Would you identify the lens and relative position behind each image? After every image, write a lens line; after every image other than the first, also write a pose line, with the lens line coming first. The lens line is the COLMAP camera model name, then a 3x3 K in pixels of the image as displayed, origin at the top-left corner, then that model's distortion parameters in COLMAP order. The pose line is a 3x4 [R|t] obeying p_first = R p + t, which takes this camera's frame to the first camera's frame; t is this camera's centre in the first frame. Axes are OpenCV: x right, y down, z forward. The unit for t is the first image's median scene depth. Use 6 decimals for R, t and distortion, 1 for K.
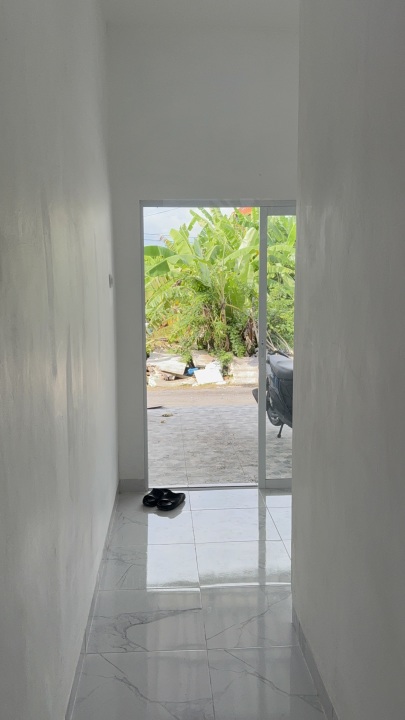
lens RADIAL K [[666.2, 0, 202.5], [0, 666.2, 360.0], [0, 0, 1]] dist [0.001007, 0.000028]
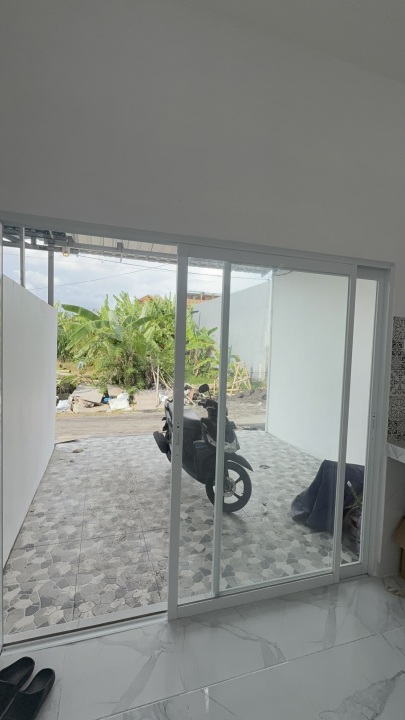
lens RADIAL K [[328.6, 0, 202.5], [0, 328.6, 360.0], [0, 0, 1]] dist [-0.001919, -0.000053]
pose [[0.970489, 0.027455, 0.239579, 0.011717], [-0.015012, 0.998449, -0.053607, -0.034361], [-0.240679, 0.048428, 0.969396, 0.281563]]
